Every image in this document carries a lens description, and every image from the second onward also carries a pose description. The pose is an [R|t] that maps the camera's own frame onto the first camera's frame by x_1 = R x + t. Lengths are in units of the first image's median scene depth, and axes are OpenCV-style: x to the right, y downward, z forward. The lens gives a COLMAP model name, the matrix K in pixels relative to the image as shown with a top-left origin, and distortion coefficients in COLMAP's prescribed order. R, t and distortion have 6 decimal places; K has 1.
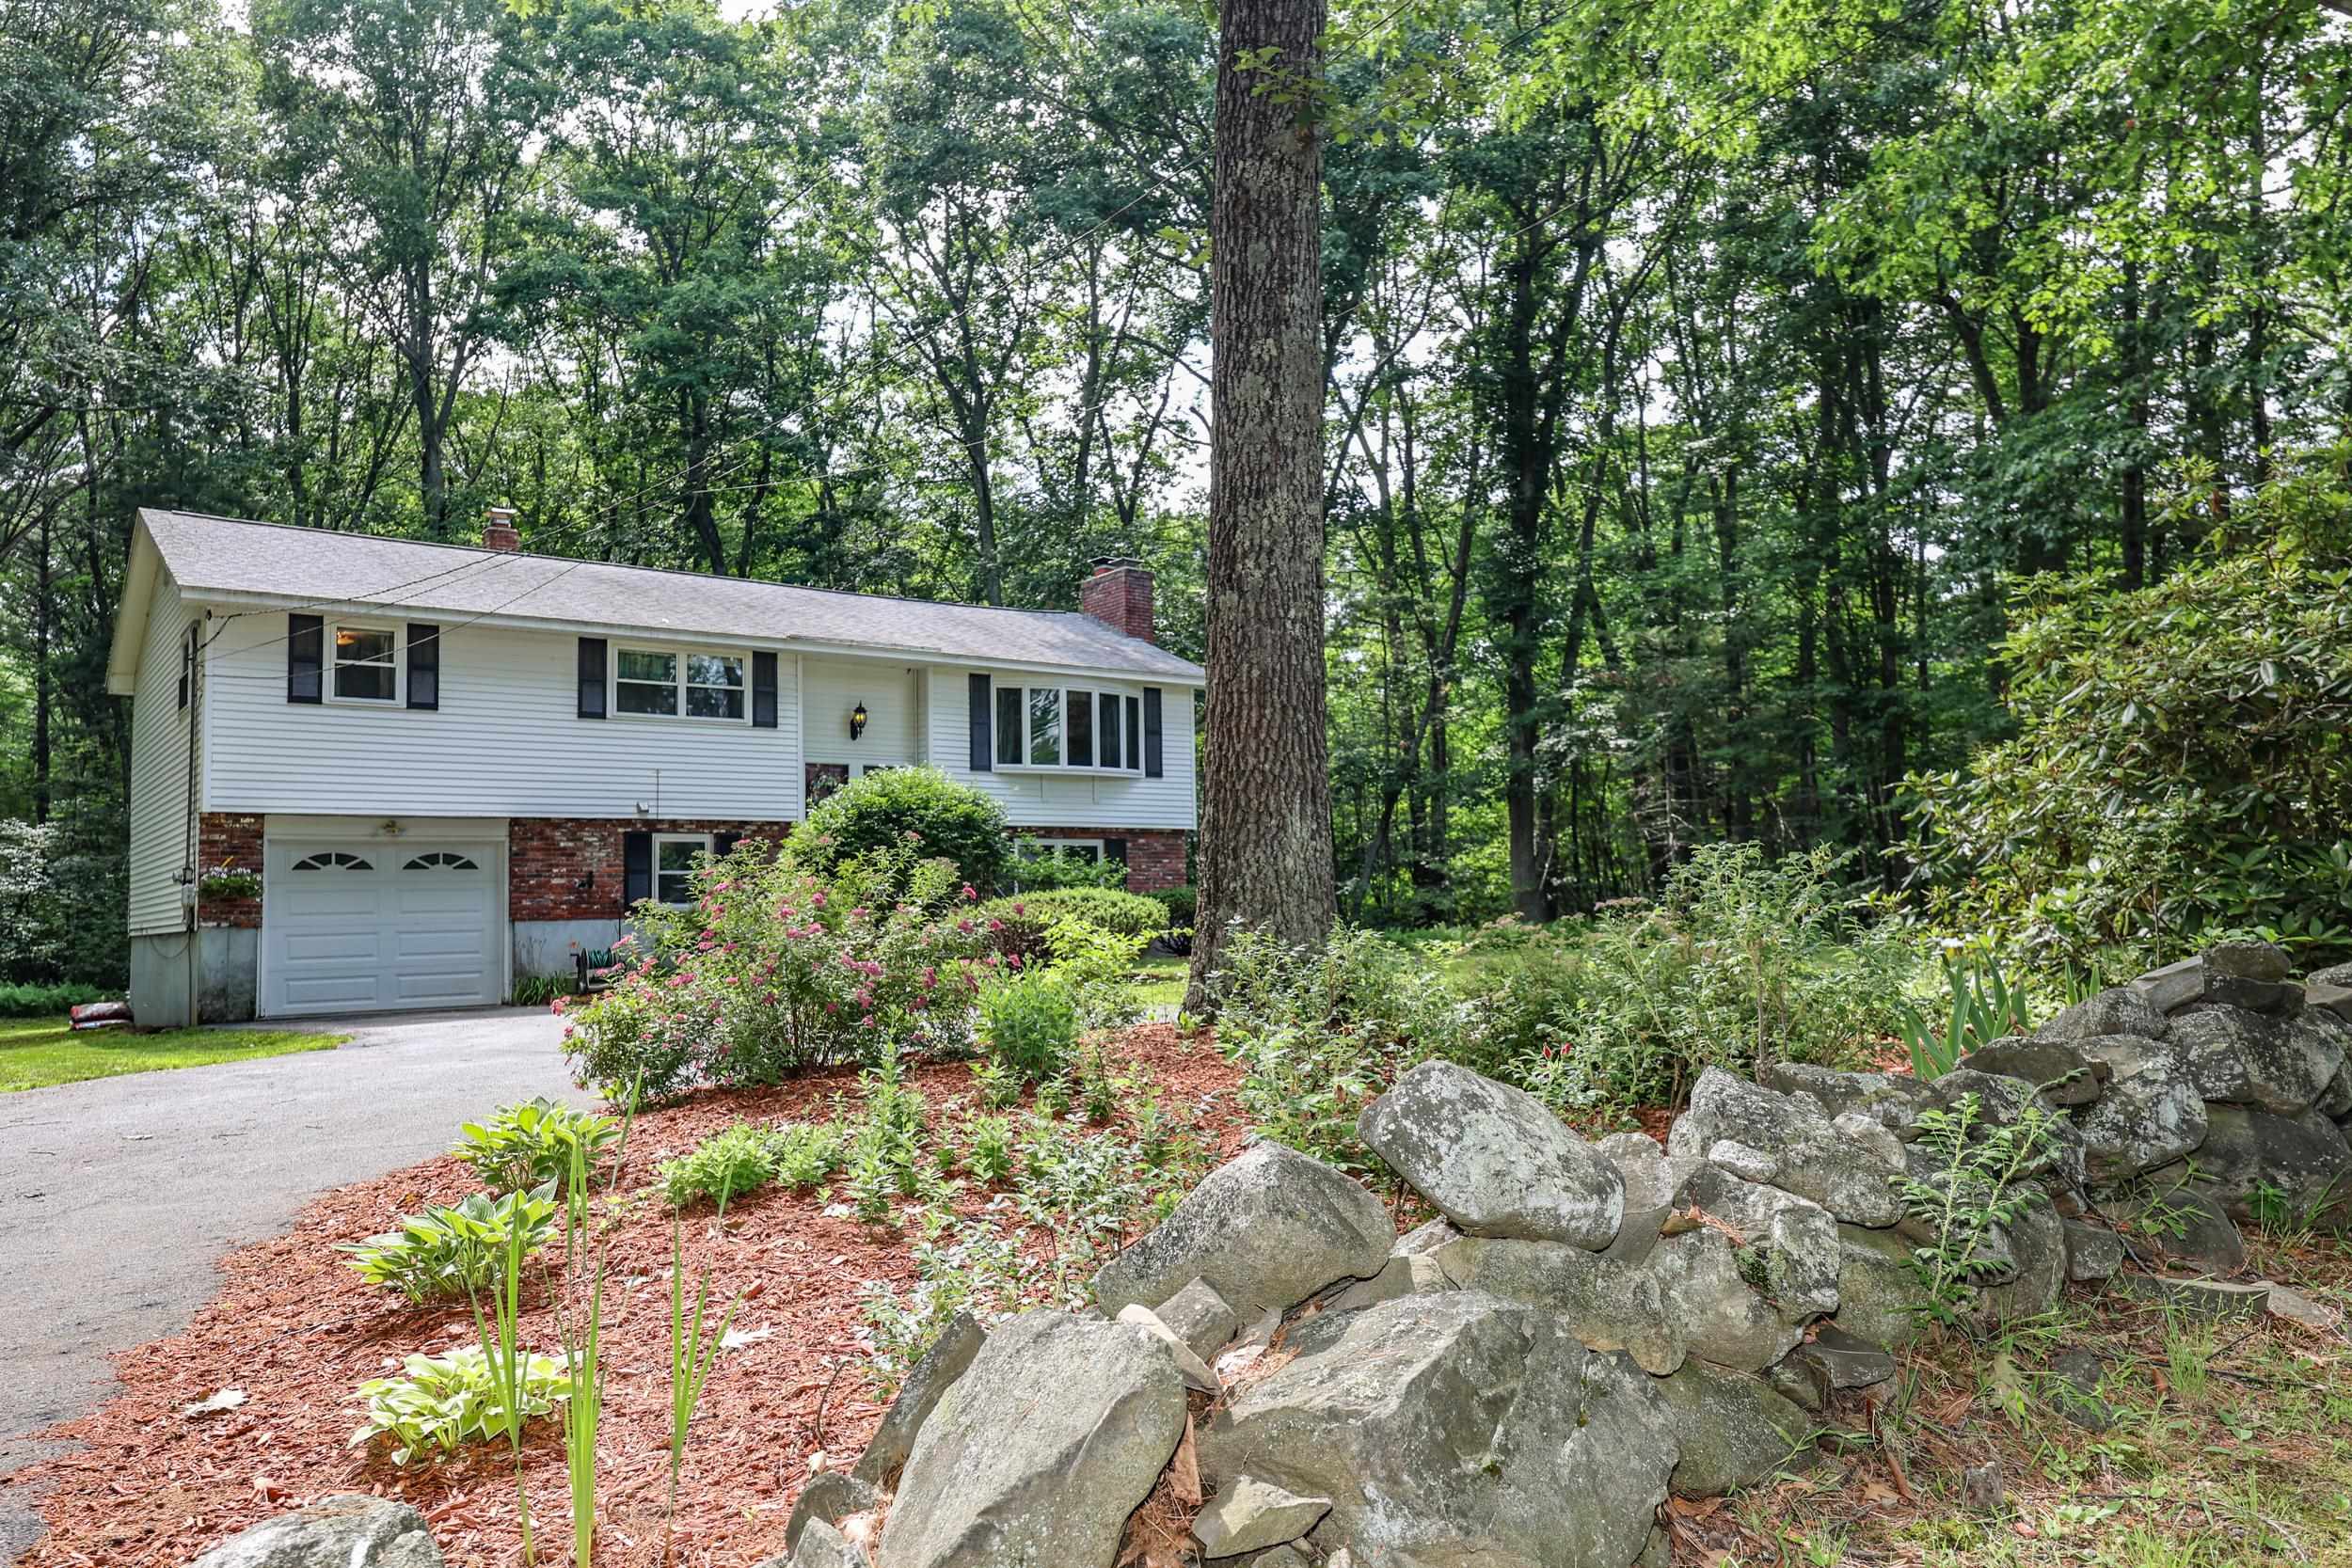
lens RADIAL K [[1574.4, 0, 1176.4], [0, 1574.4, 785.2], [0, 0, 1]] dist [-0.008247, -0.002689]
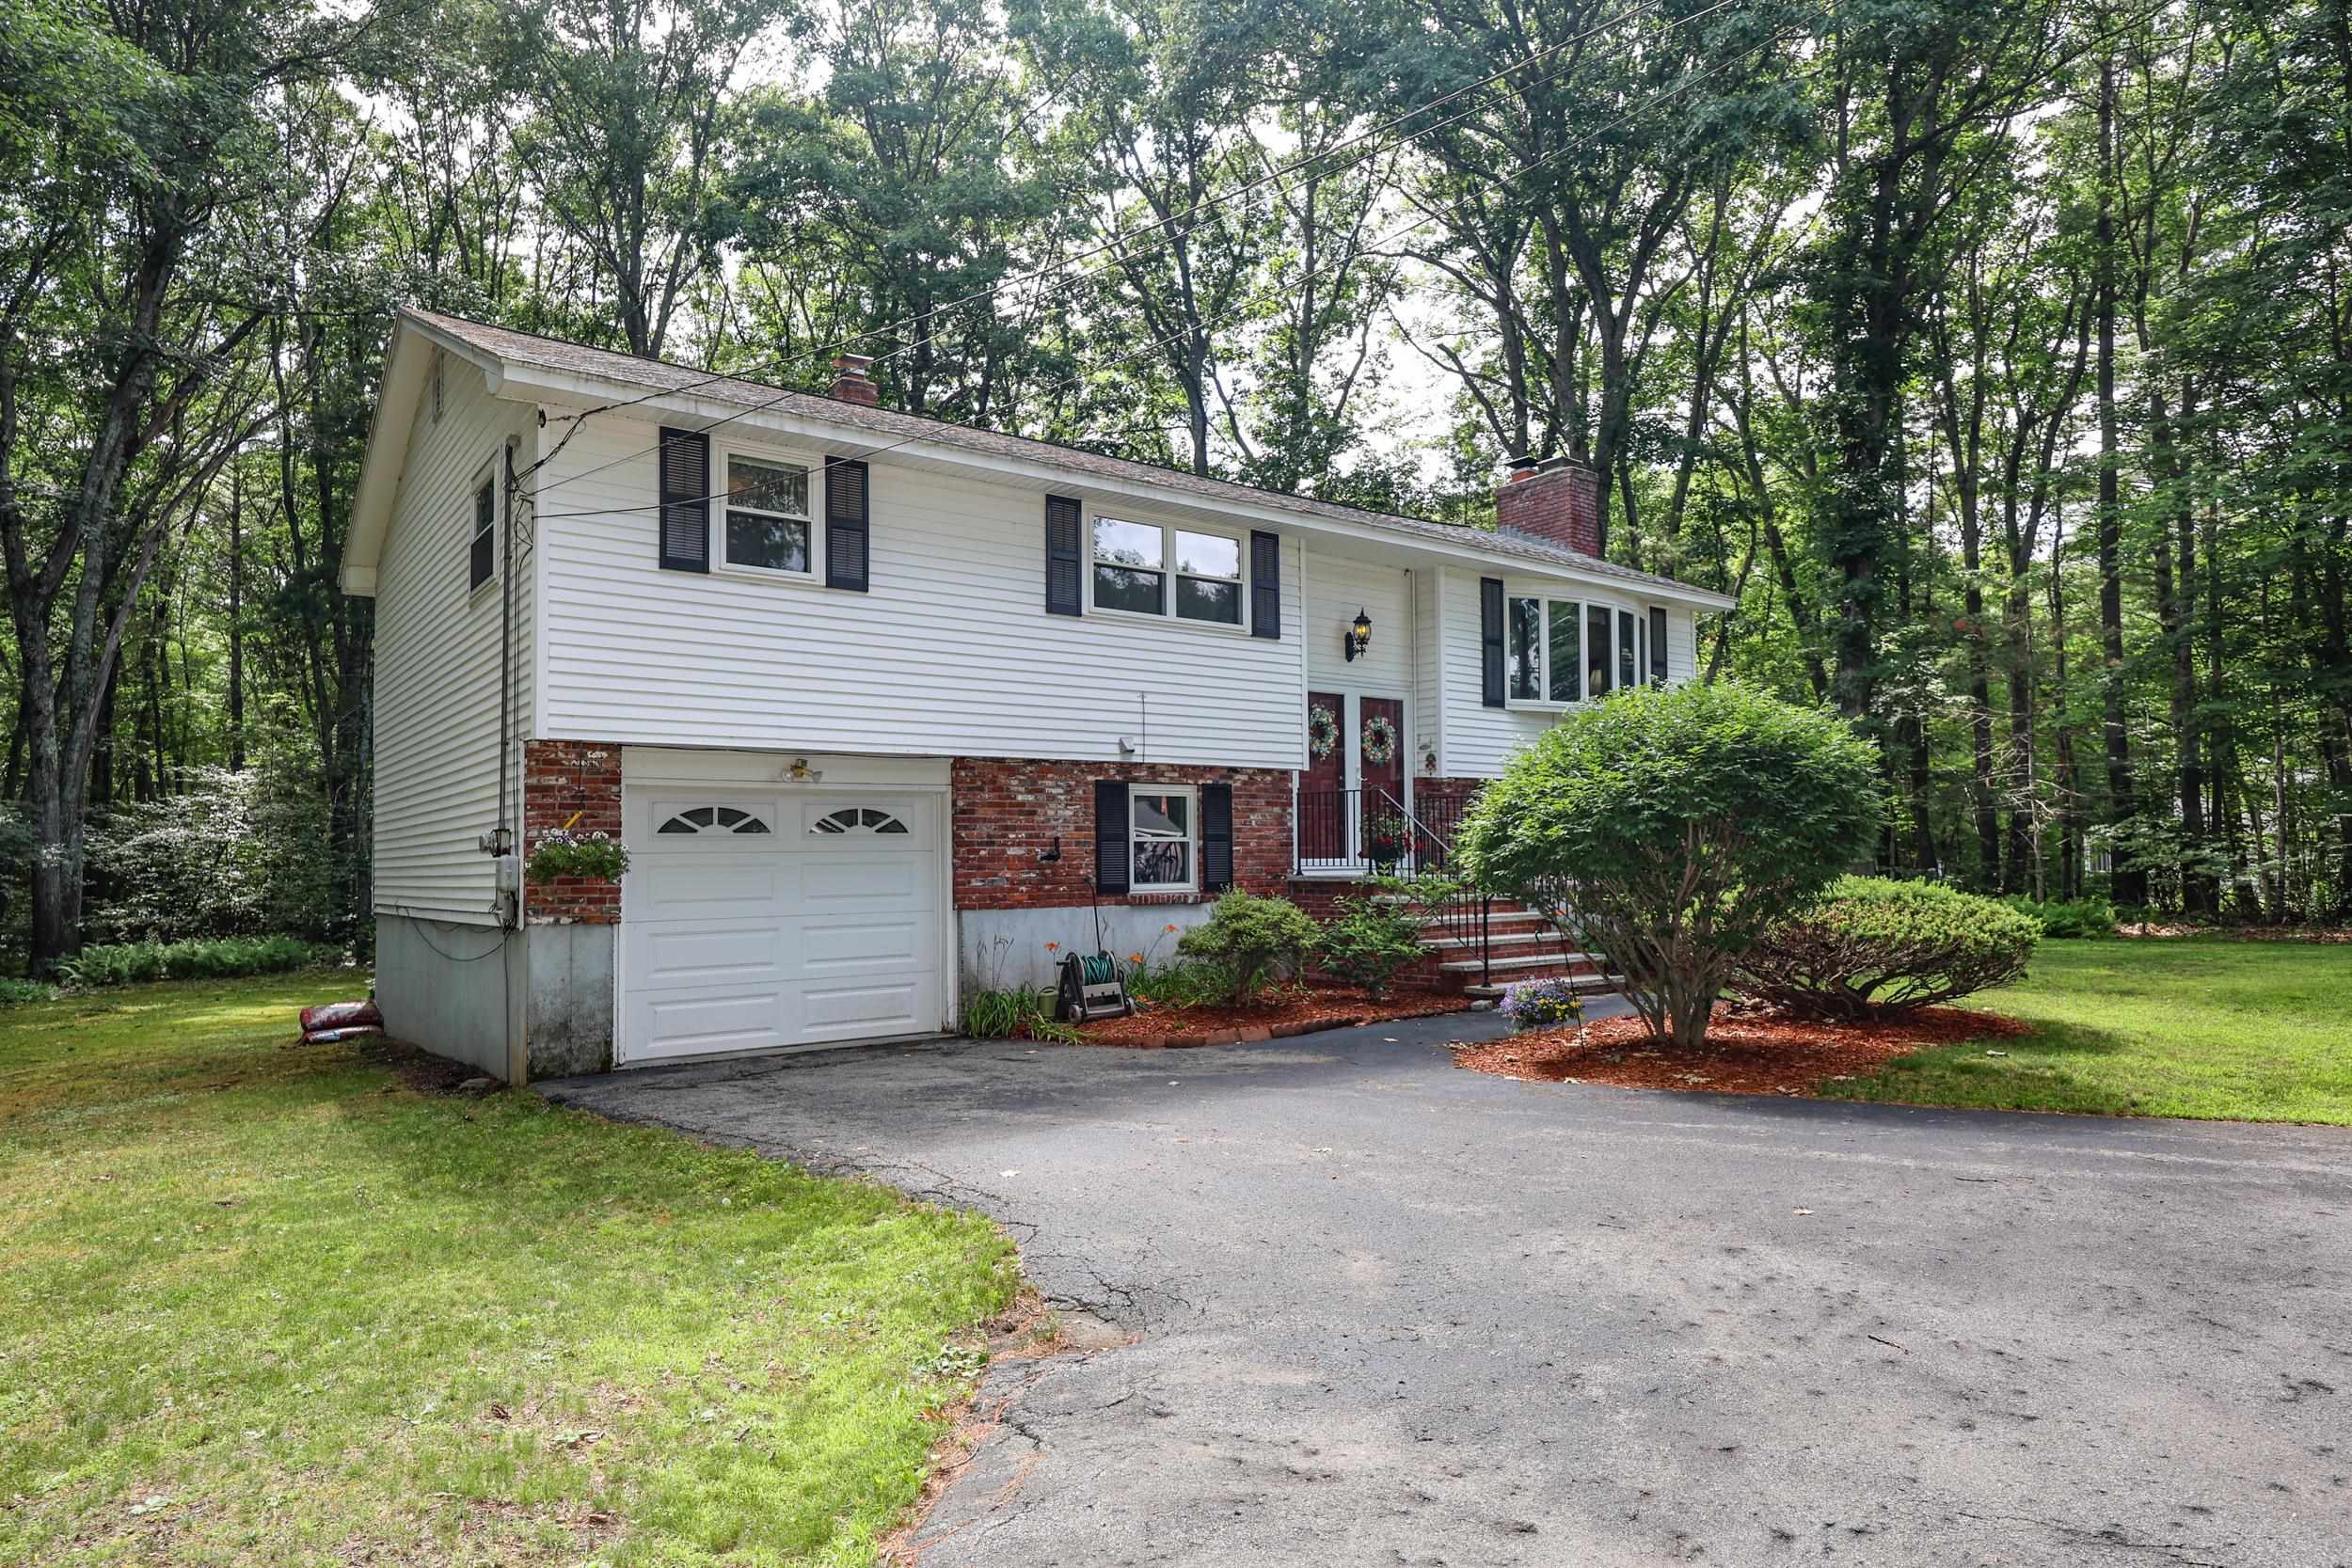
lens RADIAL K [[1345.7, 0, 1175.2], [0, 1345.7, 788.8], [0, 0, 1]] dist [-0.004409, 0.000143]
pose [[0.999842, 0.011434, -0.013627, -0.312648], [-0.011066, 0.999580, 0.026766, 0.017125], [0.013928, -0.026611, 0.999549, 0.411119]]
